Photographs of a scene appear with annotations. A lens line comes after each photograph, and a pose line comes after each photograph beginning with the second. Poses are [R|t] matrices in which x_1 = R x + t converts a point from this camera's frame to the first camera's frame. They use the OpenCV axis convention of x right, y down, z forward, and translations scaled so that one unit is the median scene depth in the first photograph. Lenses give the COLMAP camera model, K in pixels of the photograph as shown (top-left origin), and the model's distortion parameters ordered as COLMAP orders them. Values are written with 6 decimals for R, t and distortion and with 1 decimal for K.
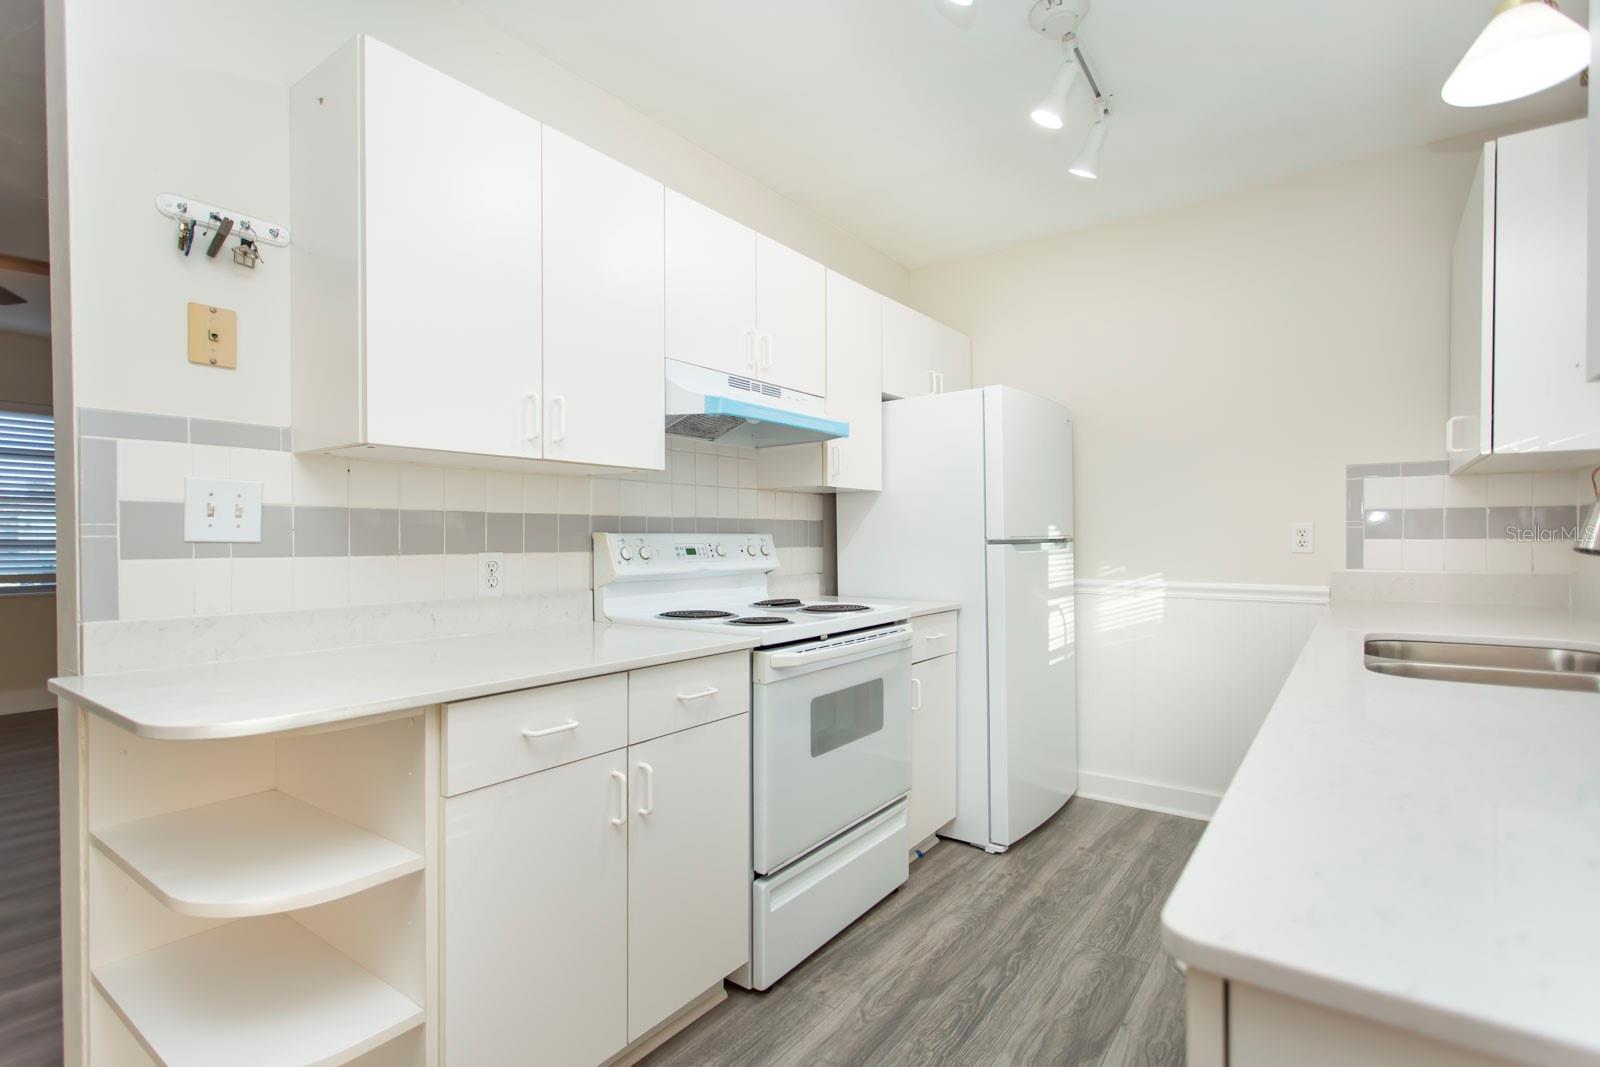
lens RADIAL K [[749.7, 0, 792.1], [0, 749.7, 543.1], [0, 0, 1]] dist [-0.004317, 0.003967]
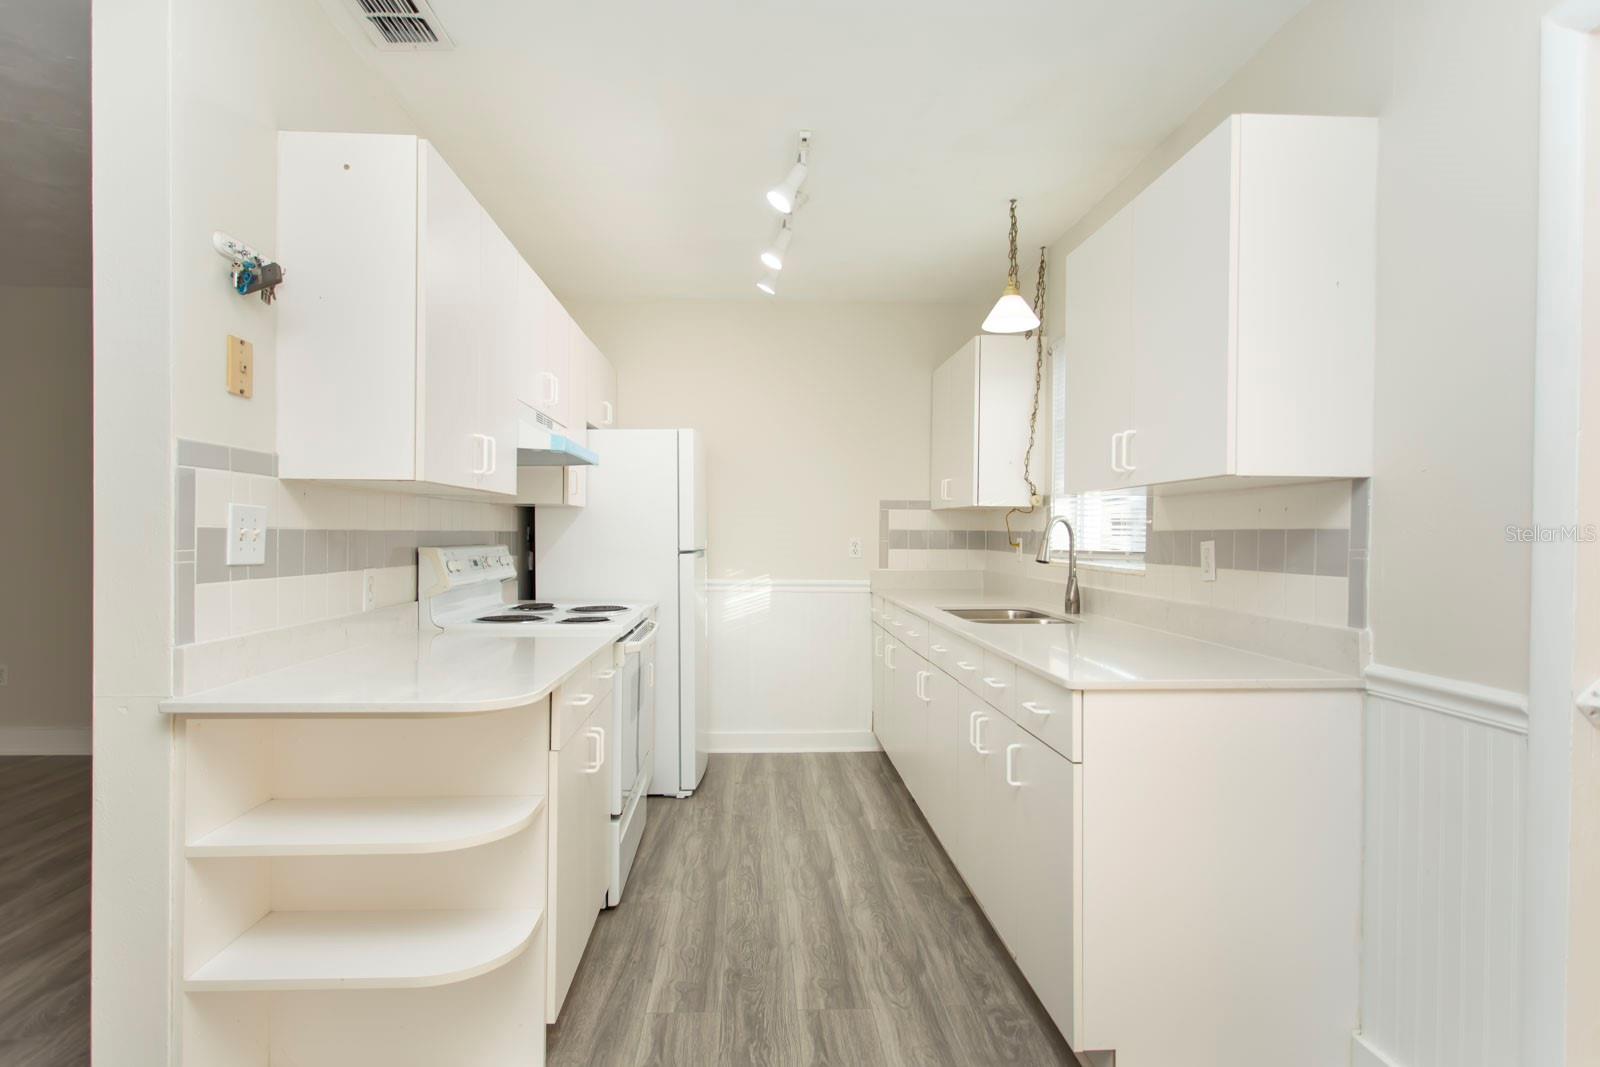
lens RADIAL K [[840.9, 0, 776.7], [0, 840.9, 540.0], [0, 0, 1]] dist [-0.026503, -0.000640]
pose [[0.781010, 0.004611, 0.624502, -0.594921], [-0.005106, 0.999986, -0.000997, -0.025402], [-0.624498, -0.002410, 0.781023, -0.241610]]
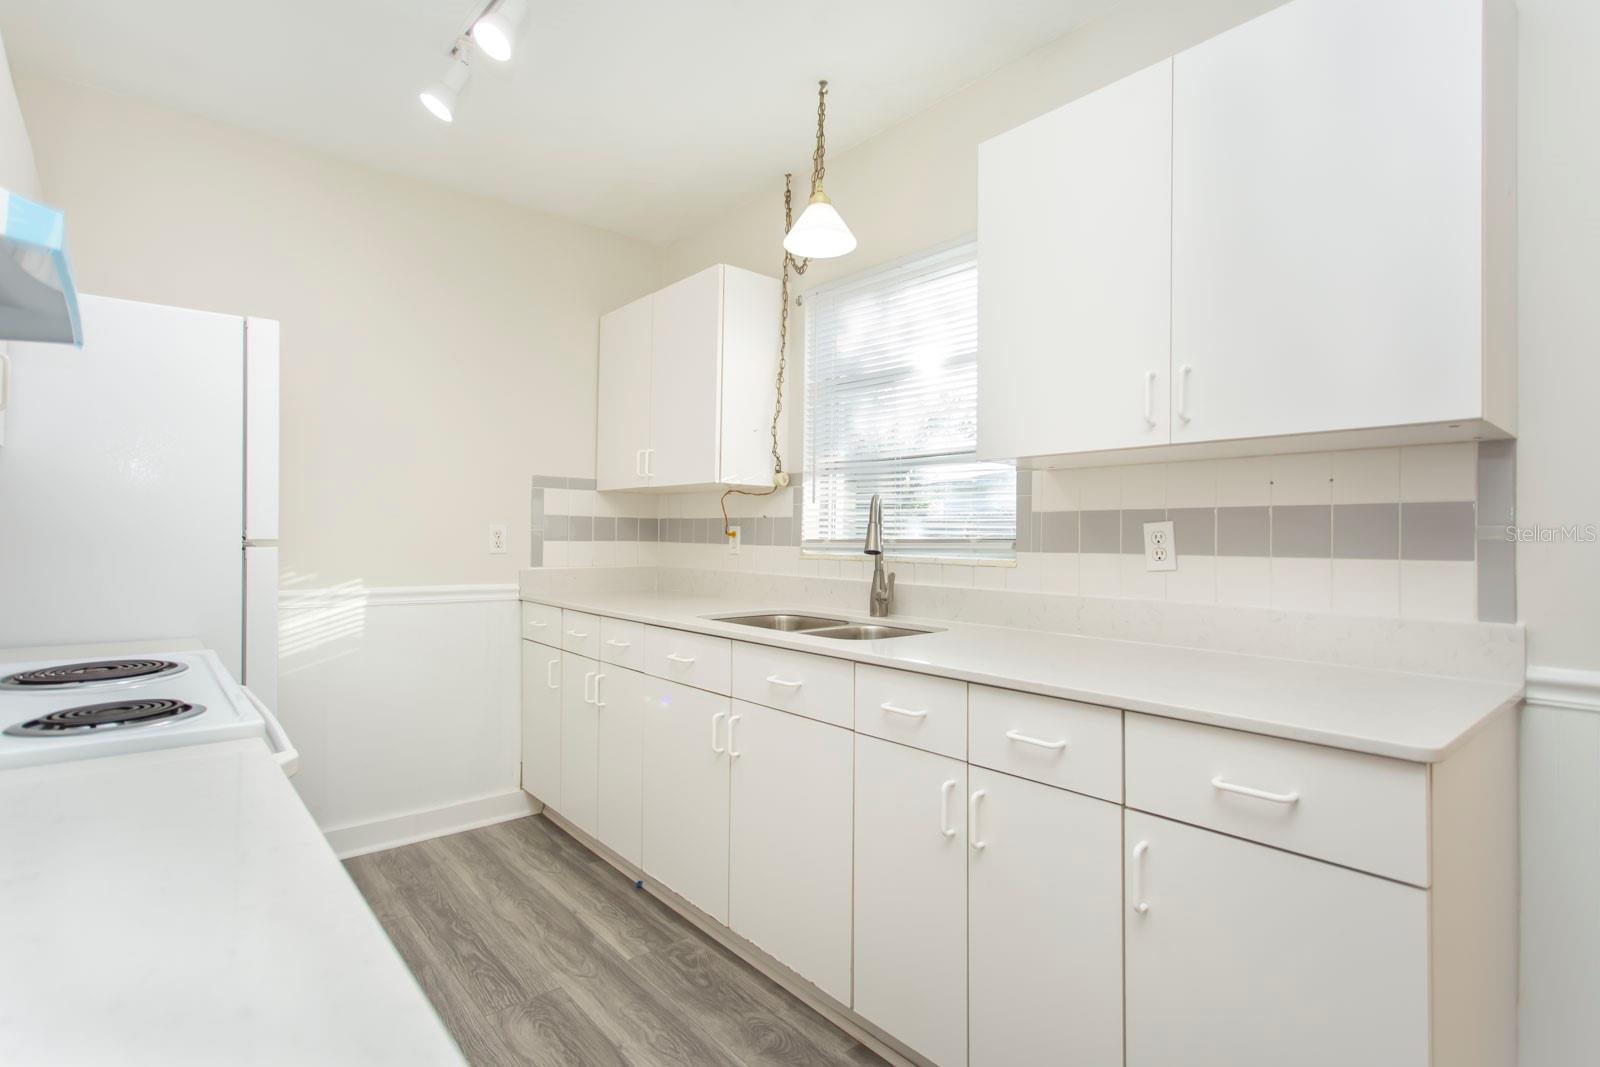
lens RADIAL K [[780.2, 0, 788.1], [0, 780.2, 527.8], [0, 0, 1]] dist [-0.000311, 0.001839]
pose [[0.226293, 0.020110, 0.973852, -0.386772], [-0.004281, 0.999798, -0.019651, -0.004280], [-0.974050, 0.000278, 0.226334, 0.436470]]
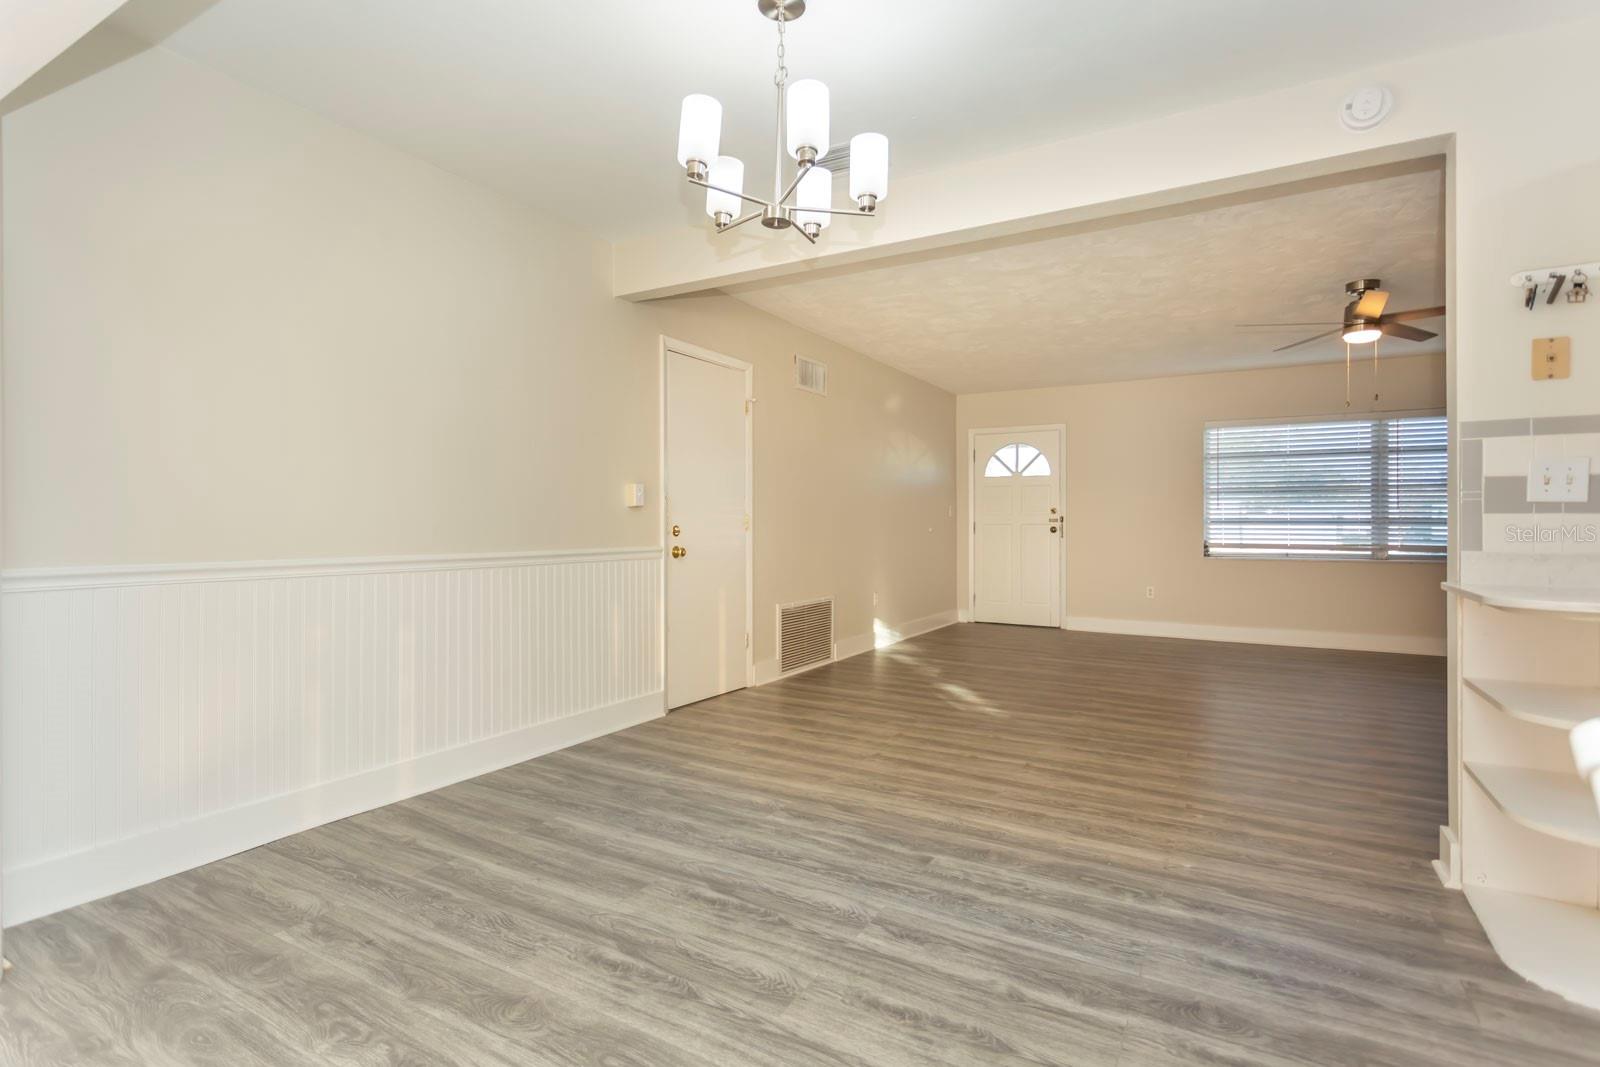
lens RADIAL K [[780.2, 0, 791.5], [0, 780.2, 529.1], [0, 0, 1]] dist [-0.000311, 0.001839]
pose [[0.094735, 0.006028, -0.995484, 0.374165], [-0.008679, 0.999949, 0.005229, 0.035800], [0.995465, 0.008145, 0.094783, -0.377898]]
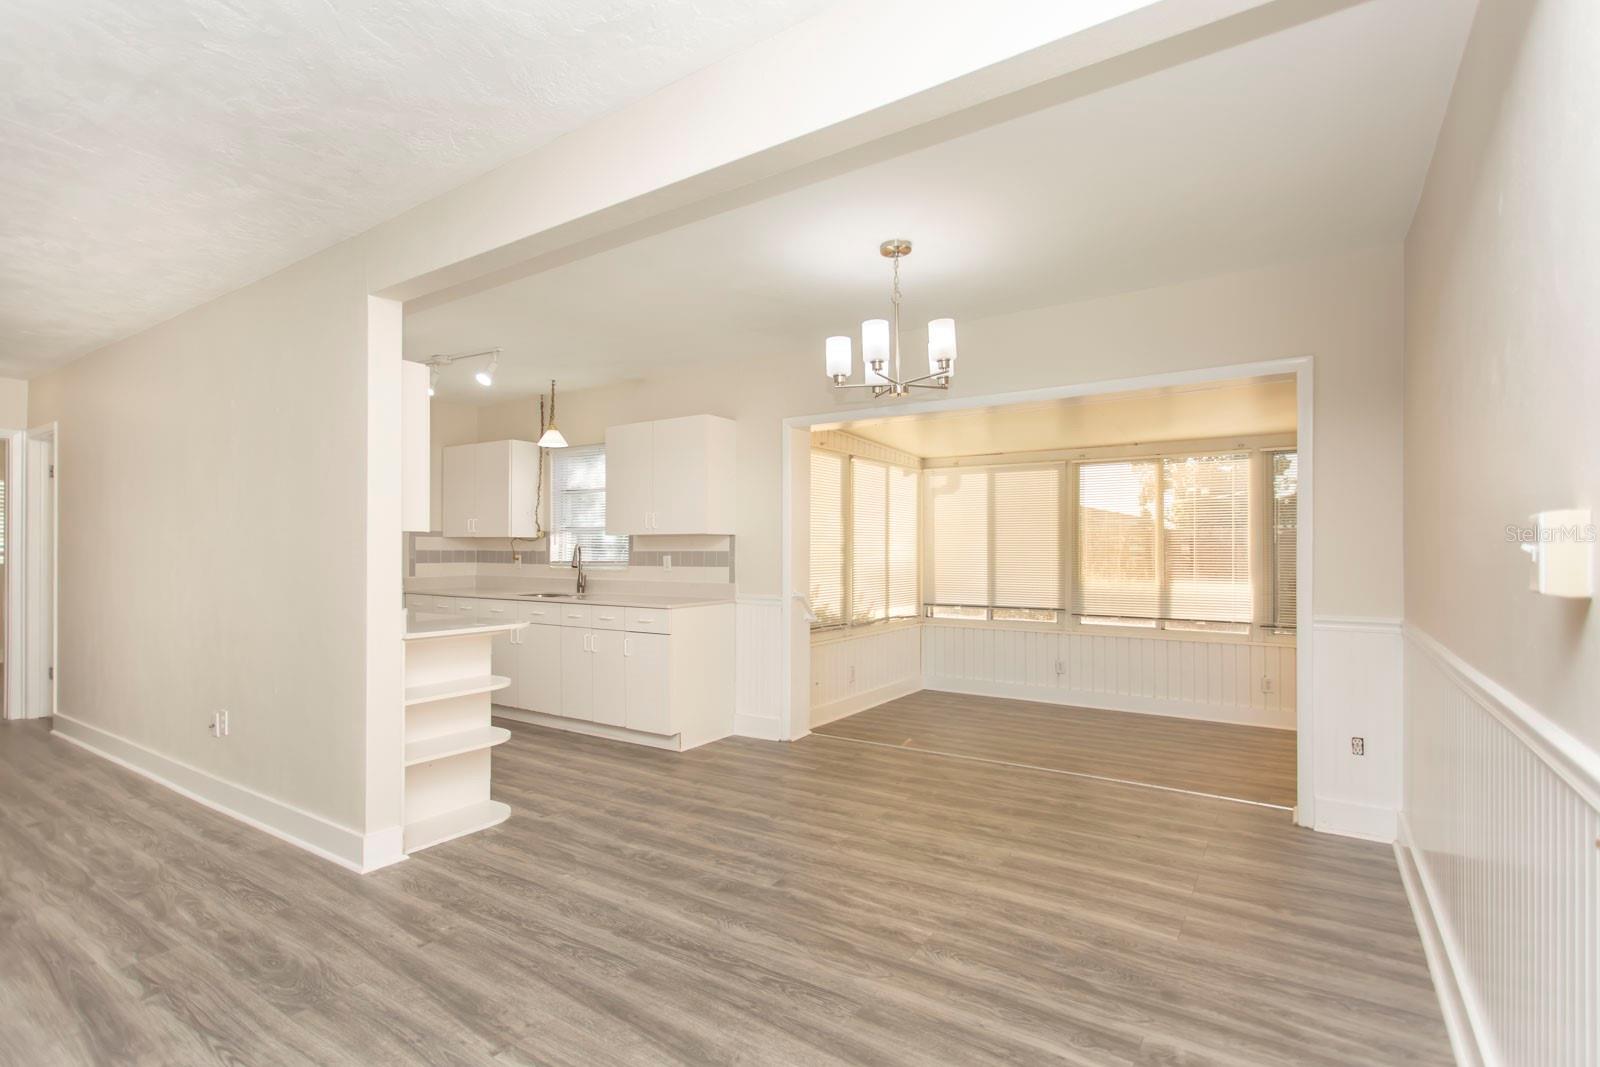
lens RADIAL K [[780.2, 0, 806.2], [0, 780.2, 532.0], [0, 0, 1]] dist [-0.000311, 0.001839]
pose [[-0.057673, 0.025391, 0.998013, -1.999097], [0.009140, 0.999648, -0.024904, -0.036715], [-0.998294, 0.007686, -0.057885, -0.053762]]
